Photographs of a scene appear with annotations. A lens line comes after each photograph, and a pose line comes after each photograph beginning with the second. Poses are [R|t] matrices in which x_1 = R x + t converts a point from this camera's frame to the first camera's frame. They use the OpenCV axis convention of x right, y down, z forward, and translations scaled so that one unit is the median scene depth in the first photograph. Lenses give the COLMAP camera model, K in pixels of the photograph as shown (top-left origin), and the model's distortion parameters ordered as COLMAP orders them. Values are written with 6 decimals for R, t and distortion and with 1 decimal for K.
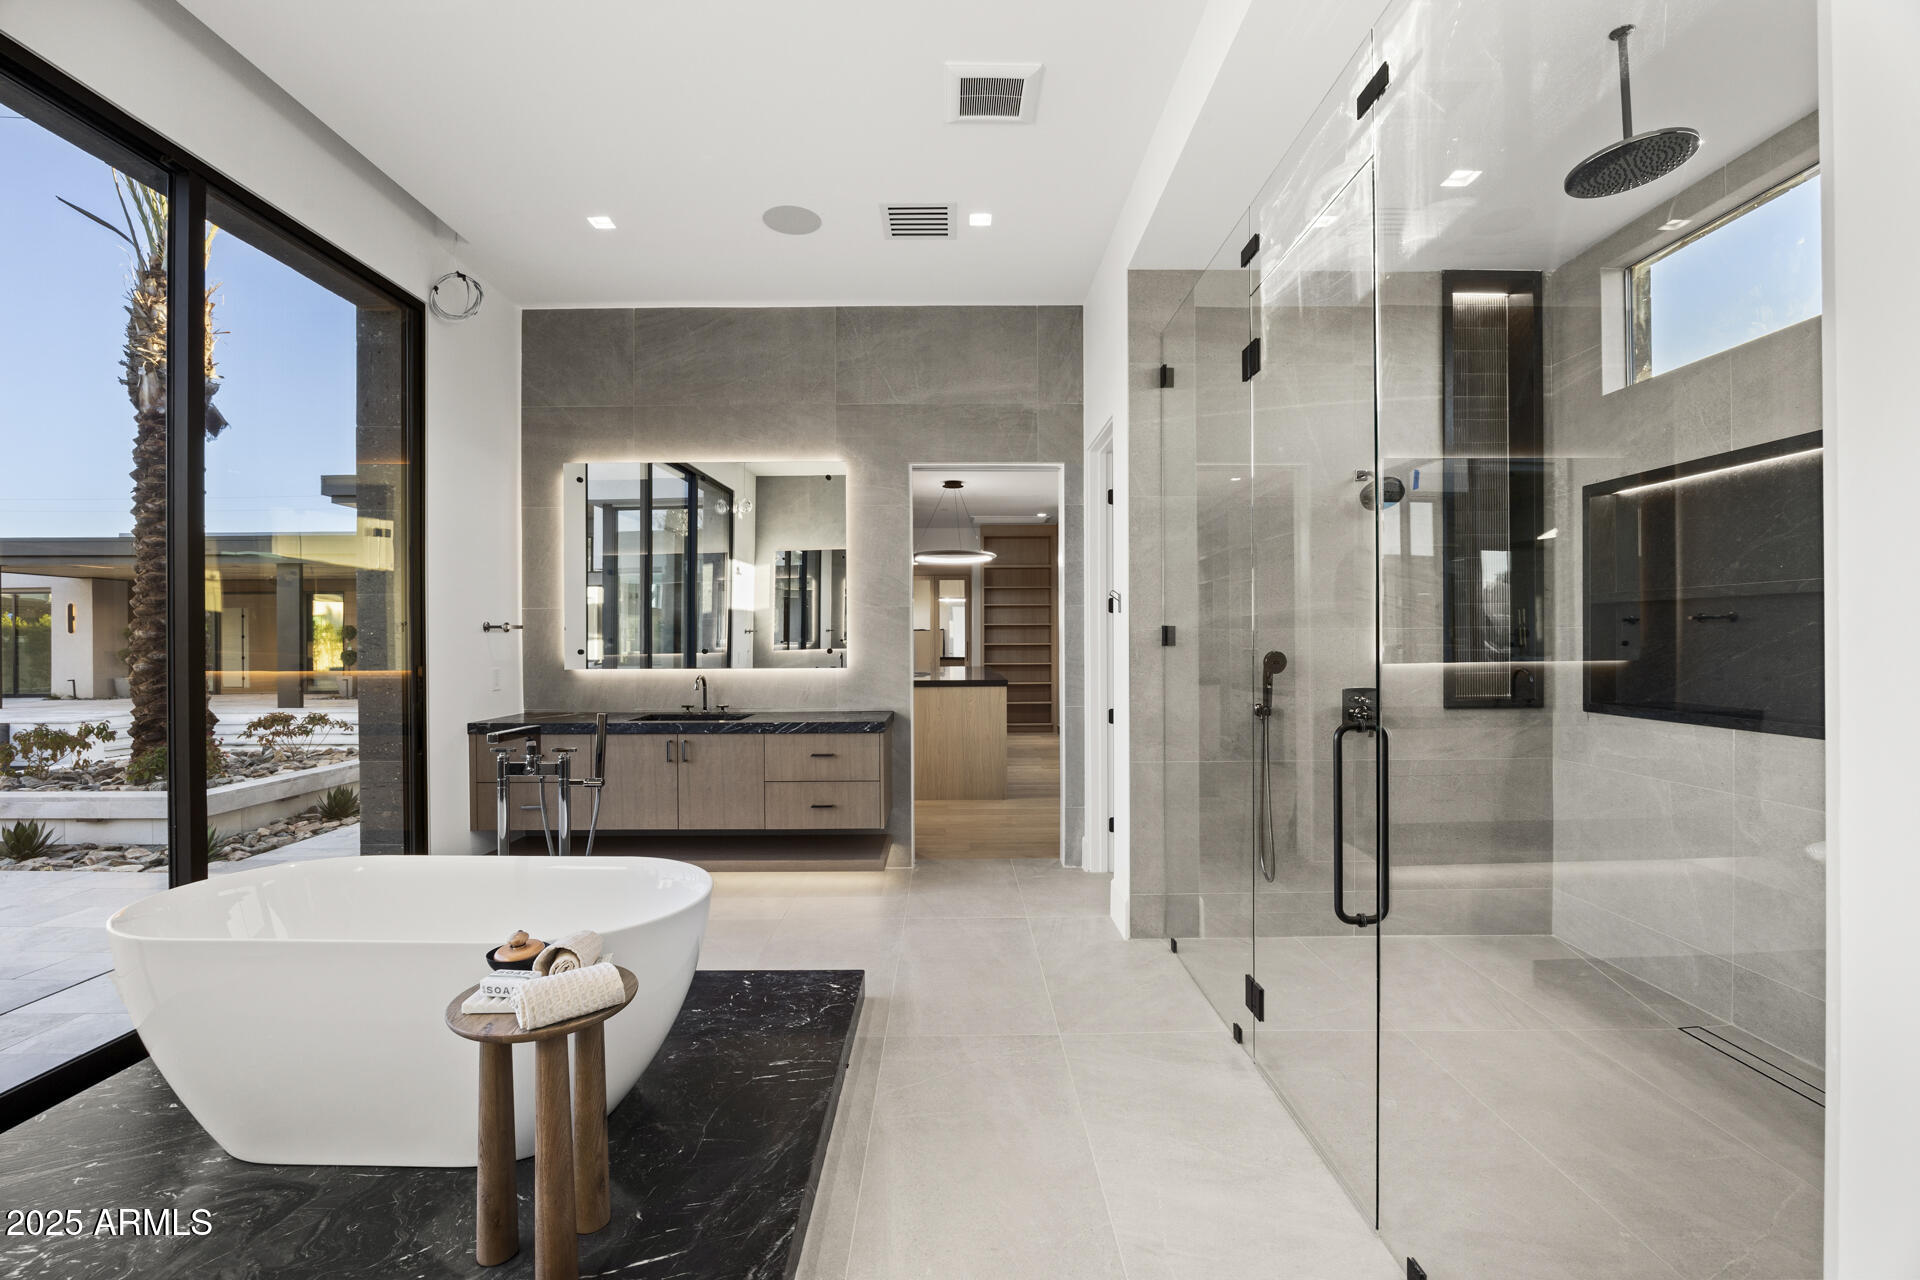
lens RADIAL K [[827.0, 0, 969.8], [0, 827.0, 642.5], [0, 0, 1]] dist [-0.020737, 0.001816]
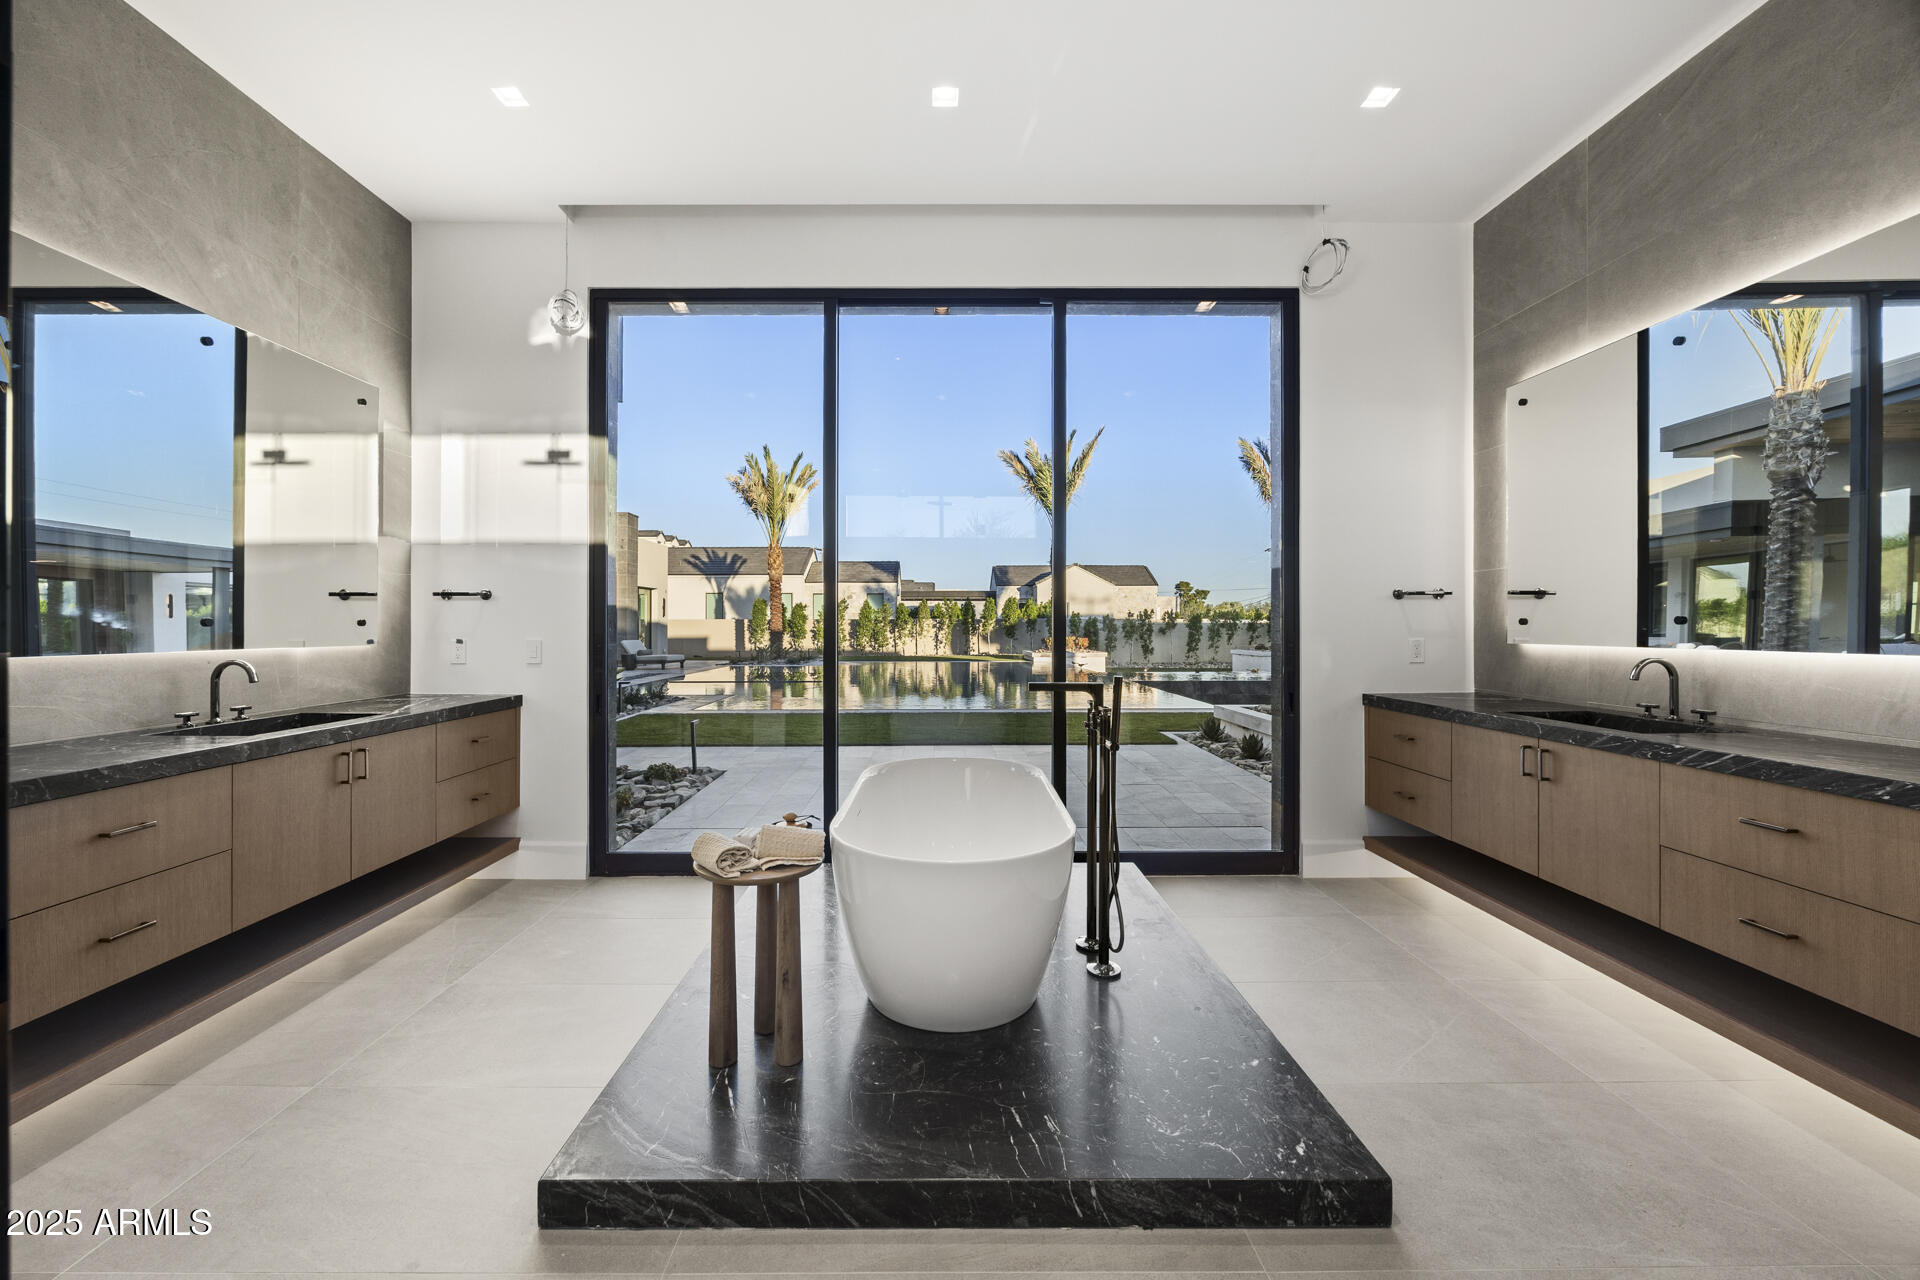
lens RADIAL K [[752.4, 0, 952.2], [0, 752.4, 626.2], [0, 0, 1]] dist [-0.000021, -0.000331]
pose [[-0.015391, 0.005899, -0.999864, 0.255660], [-0.001823, 0.999981, 0.005928, 0.012695], [0.999880, 0.001914, -0.015380, 0.469293]]
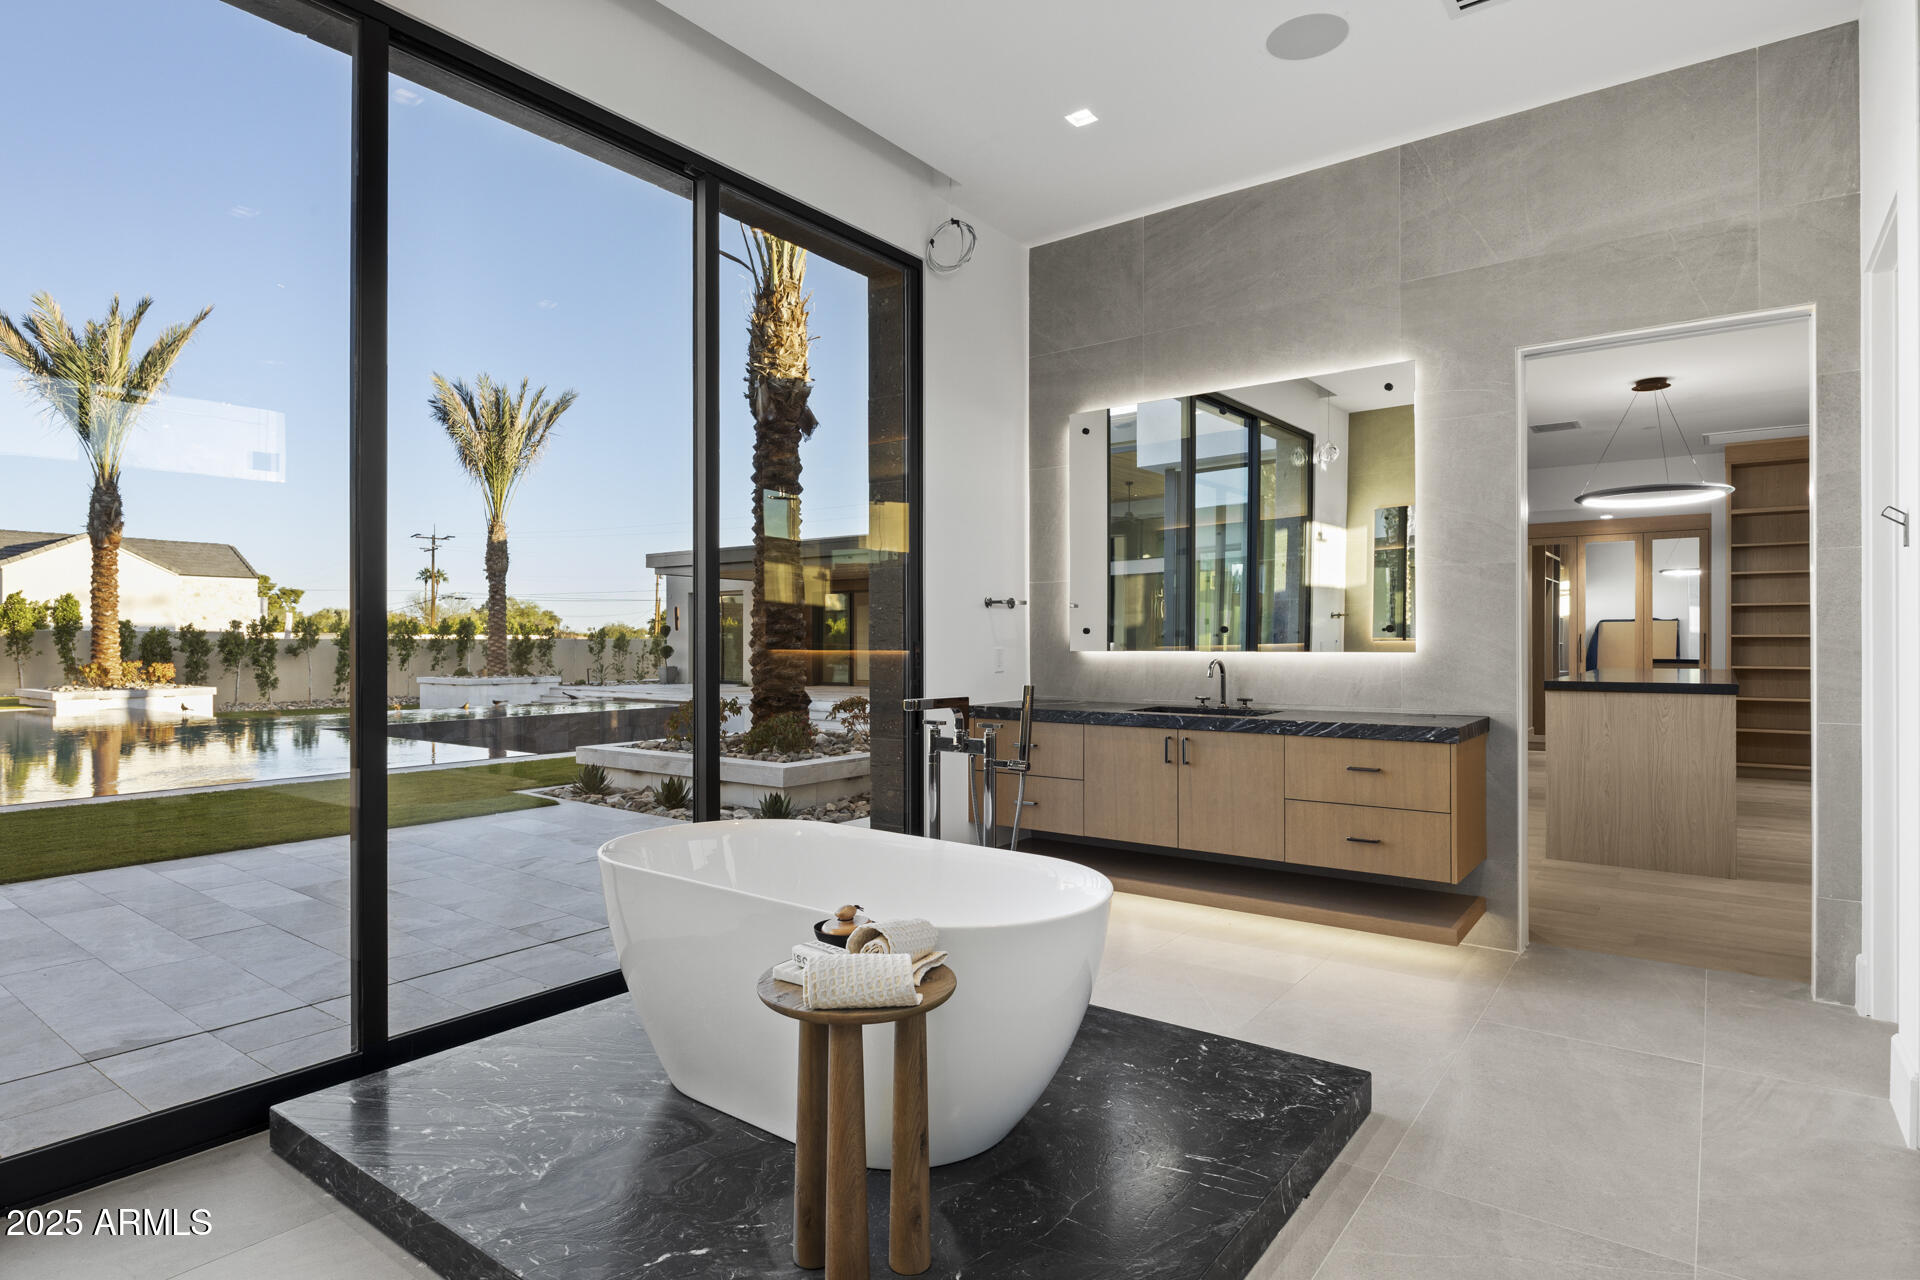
lens RADIAL K [[1027.8, 0, 963.1], [0, 1027.8, 643.2], [0, 0, 1]] dist [-0.007686, 0.000819]
pose [[0.791088, 0.003546, -0.611692, 0.084280], [-0.004142, 0.999991, 0.000440, 0.024648], [0.611689, 0.002186, 0.791096, 0.070301]]
